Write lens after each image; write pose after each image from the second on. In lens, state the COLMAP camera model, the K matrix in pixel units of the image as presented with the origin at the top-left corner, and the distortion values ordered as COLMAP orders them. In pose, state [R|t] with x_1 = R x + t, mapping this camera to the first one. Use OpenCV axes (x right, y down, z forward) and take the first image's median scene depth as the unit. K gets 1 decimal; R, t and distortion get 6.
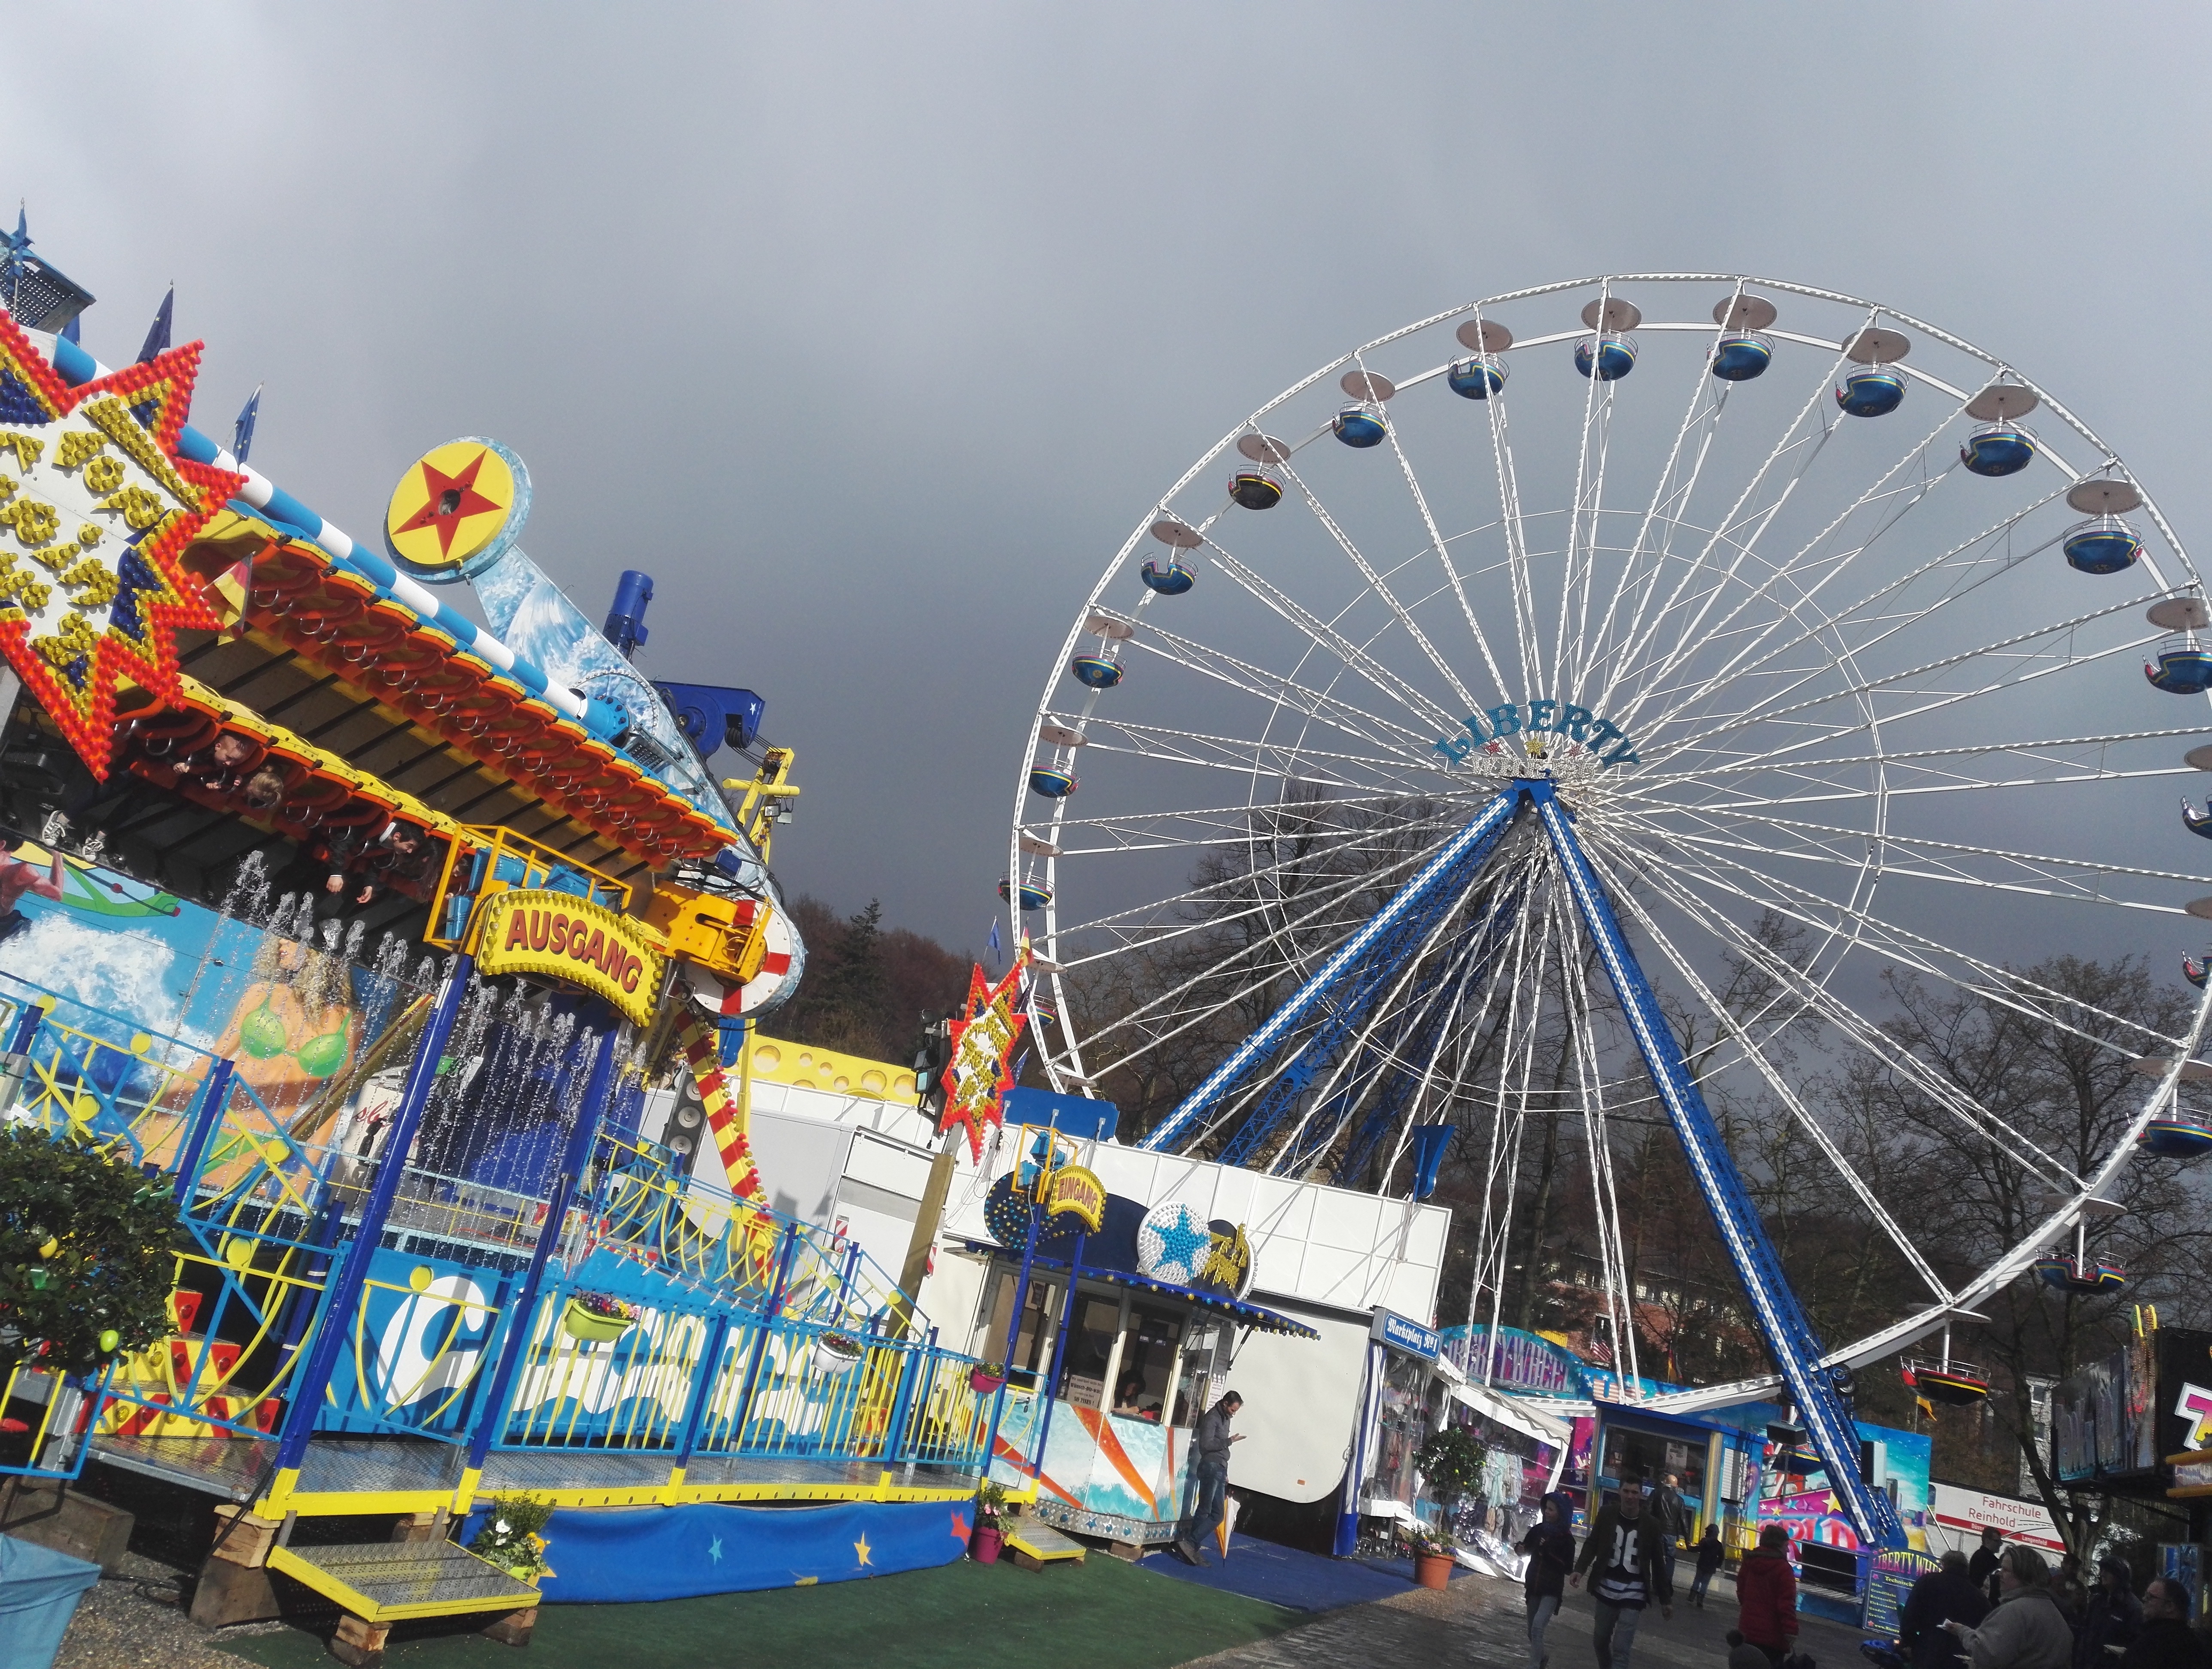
lens RADIAL K [[1764.9, 0, 1110.0], [0, 1764.9, 843.0], [0, 0, 1]] dist [0.049500, -0.007747]
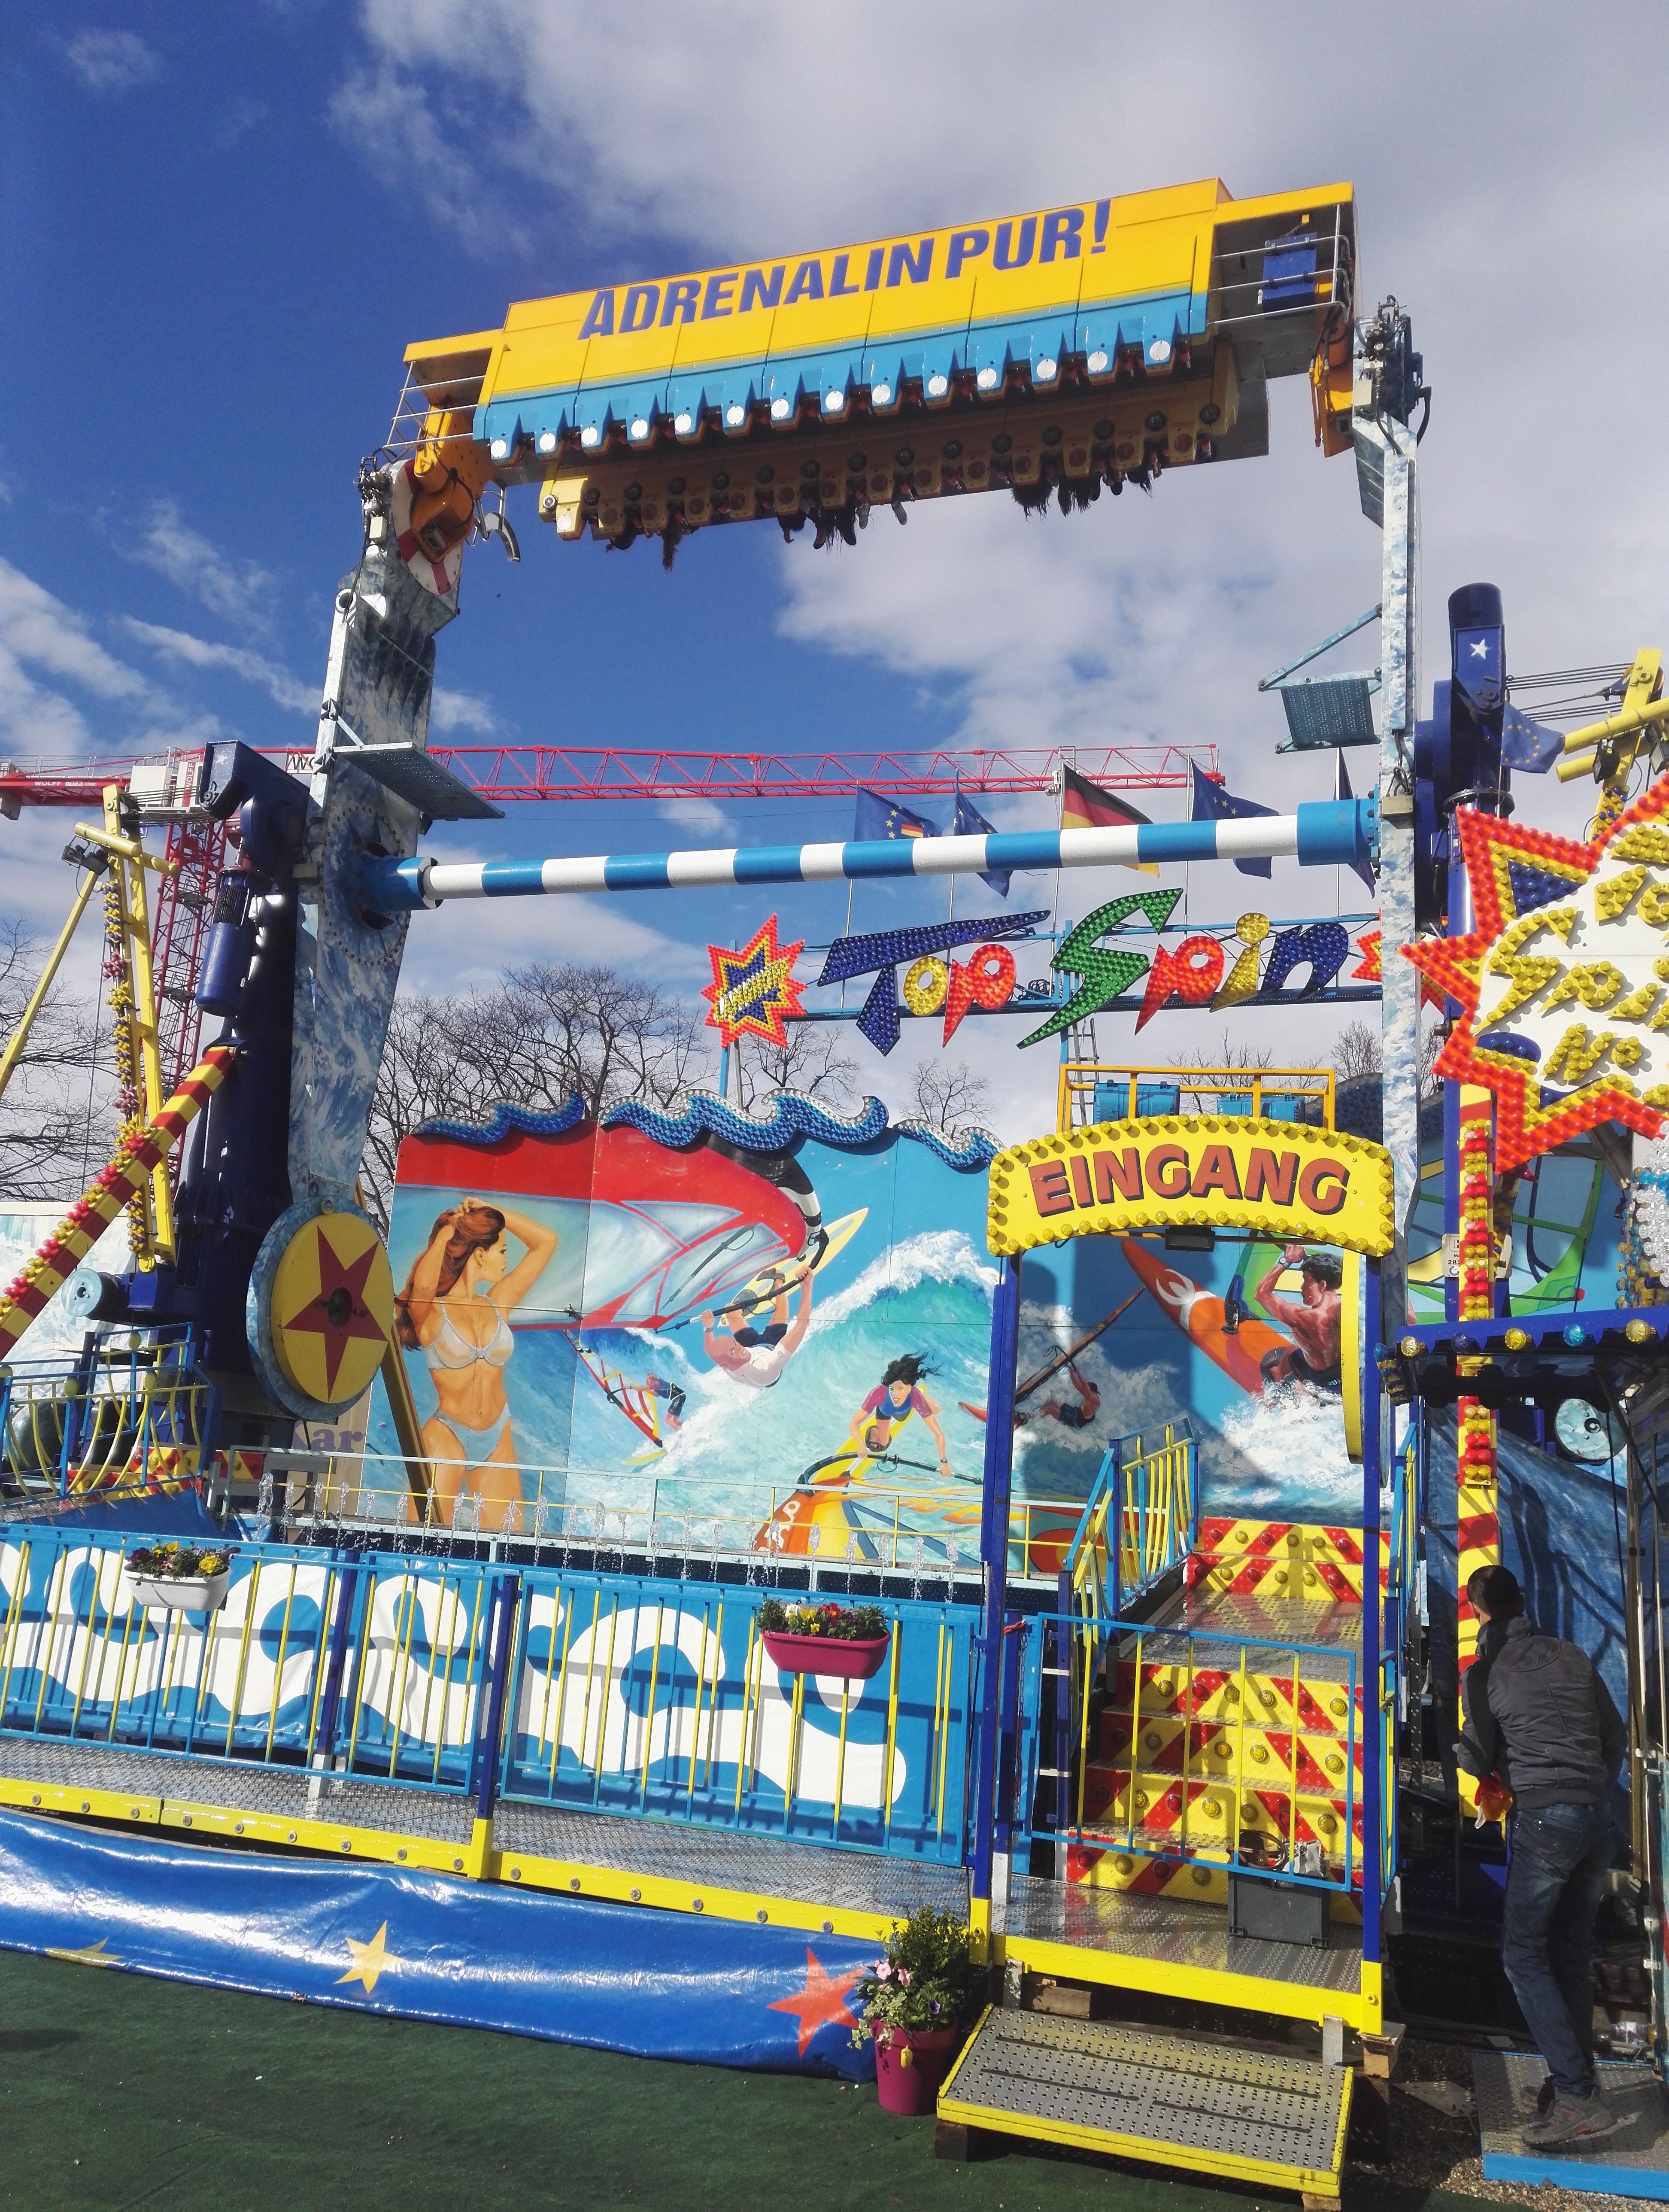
lens RADIAL K [[1808.8, 0, 834.5], [0, 1808.8, 1106.0], [0, 0, 1]] dist [0.013190, 0.089047]
pose [[-0.008615, -0.428006, -0.903735, 0.339463], [0.205938, 0.883635, -0.420451, 0.321435], [0.978527, -0.189736, 0.080530, 0.848464]]
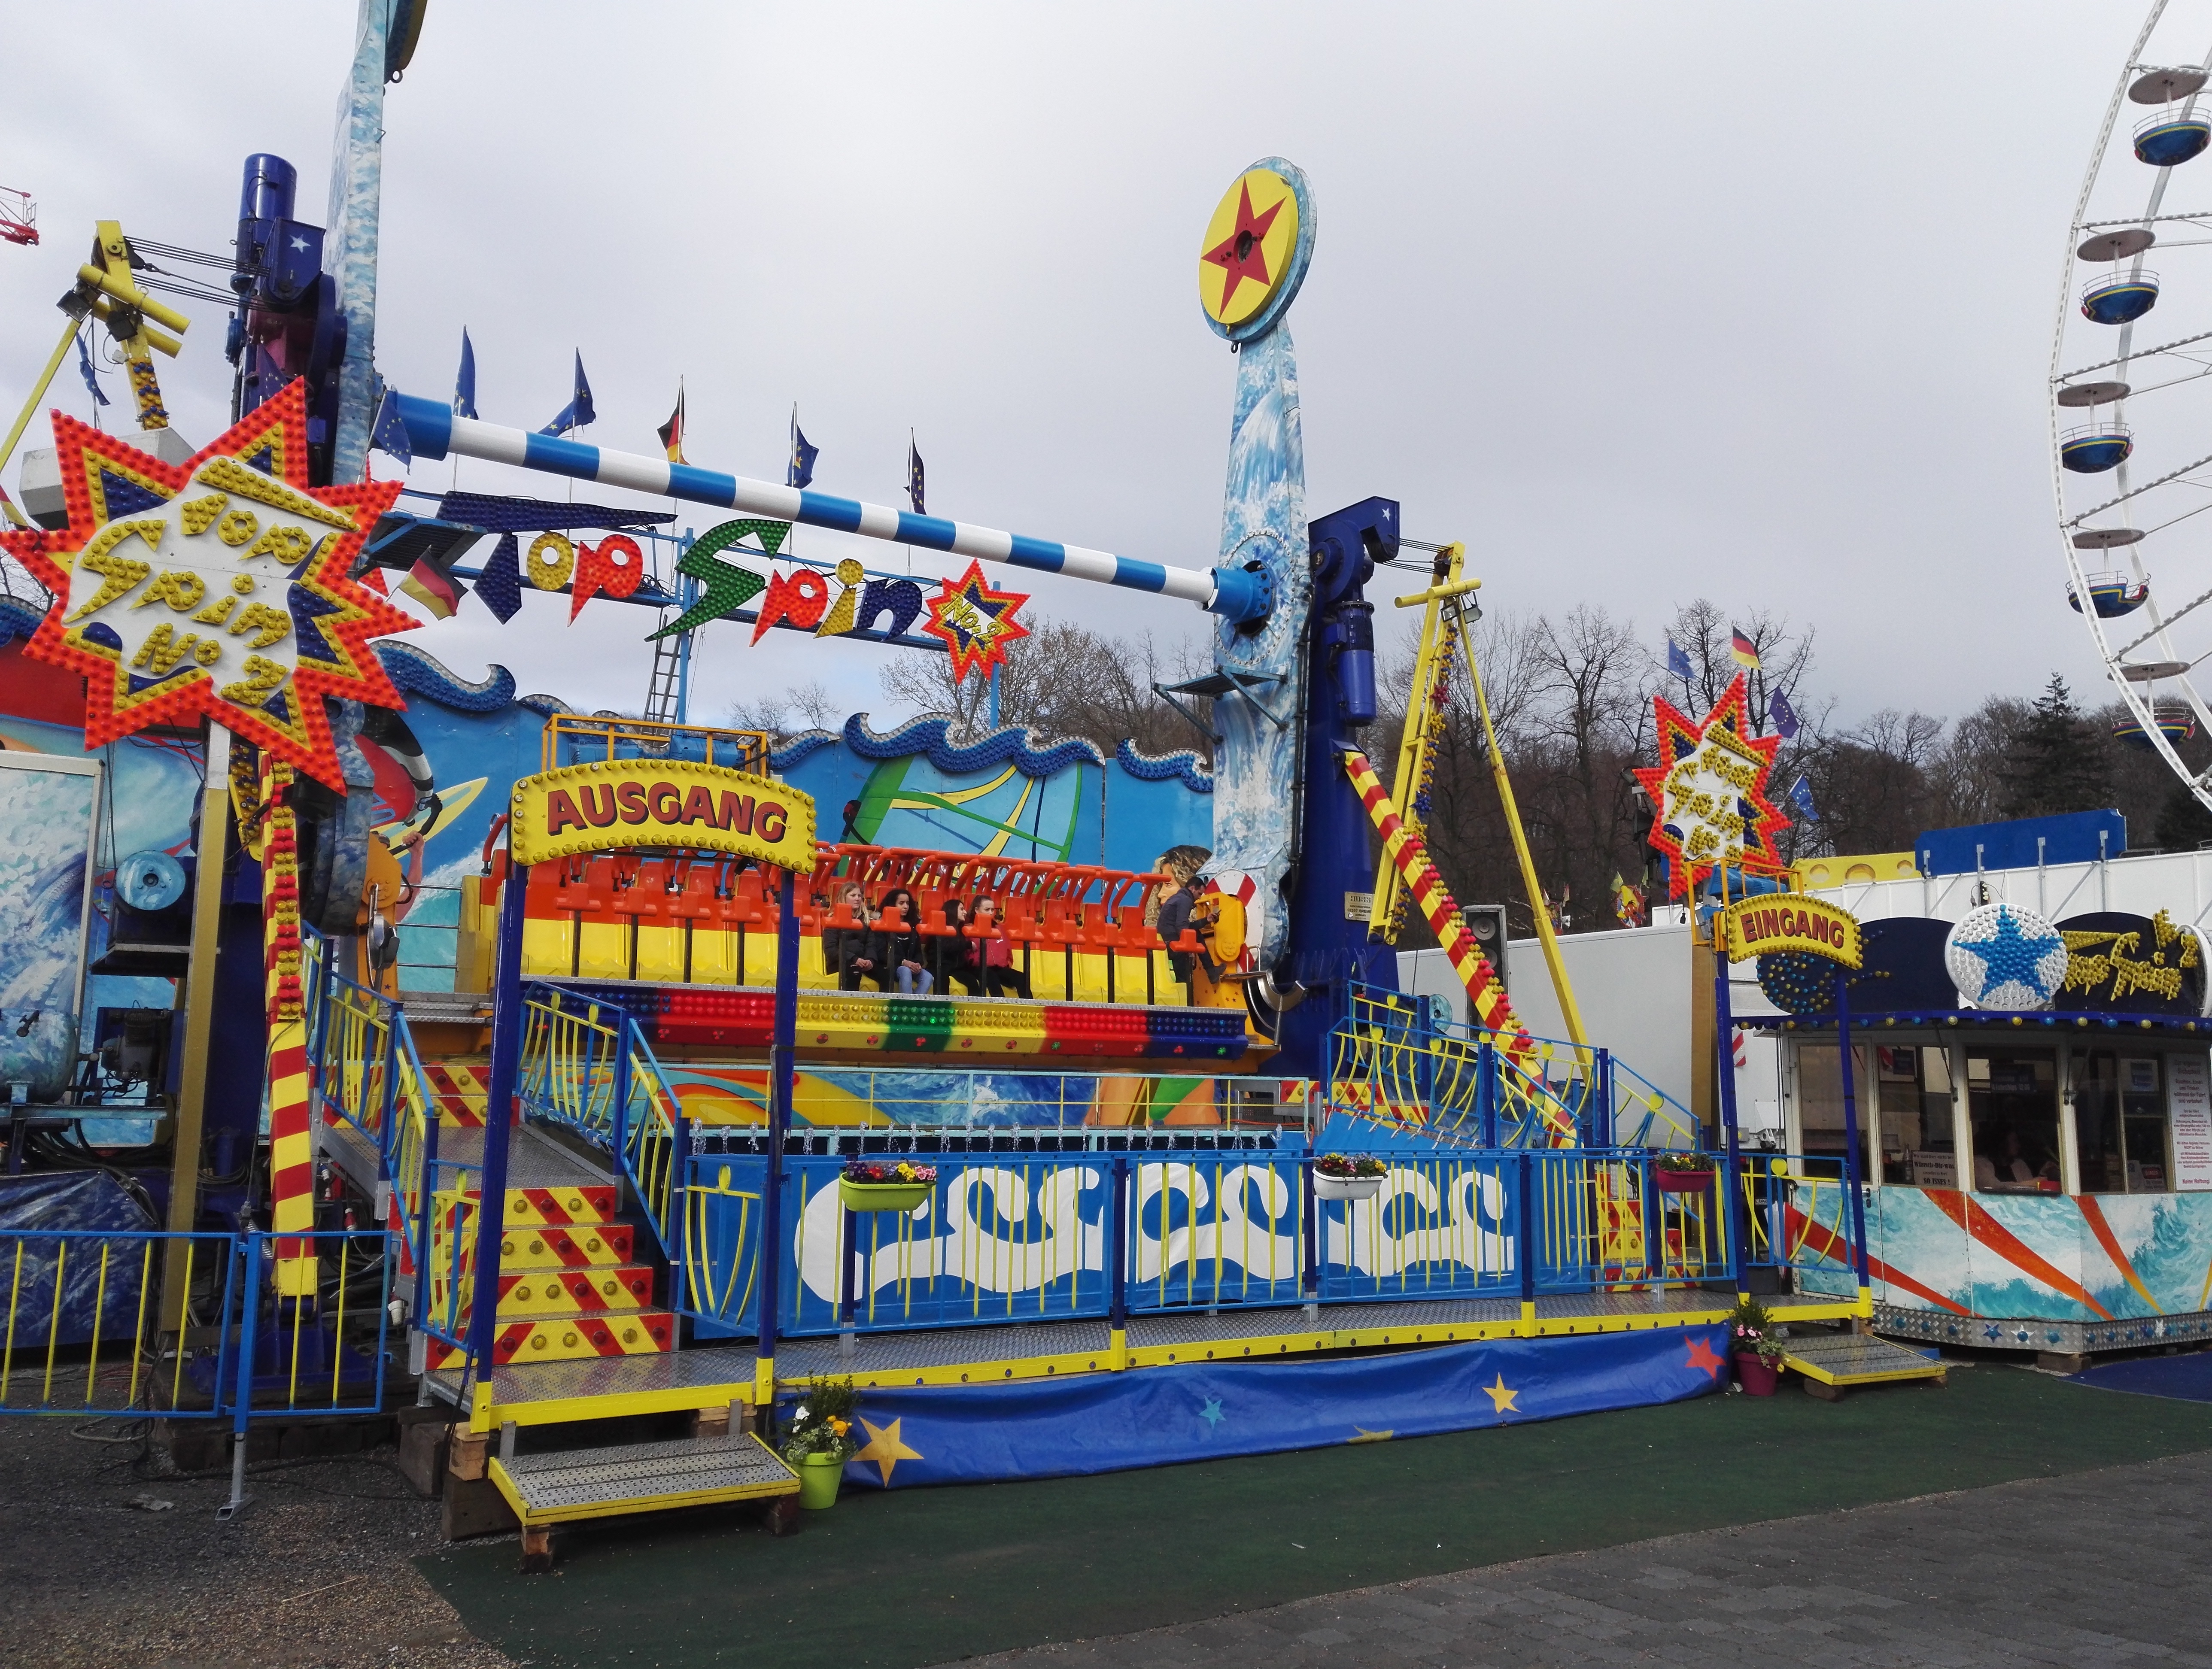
lens RADIAL K [[1775.1, 0, 1144.3], [0, 1775.1, 814.7], [0, 0, 1]] dist [0.046406, 0.014550]
pose [[0.761950, -0.295254, -0.576417, 0.220965], [0.320749, 0.945250, -0.060190, 0.101590], [0.562630, -0.139023, 0.814936, 0.194787]]
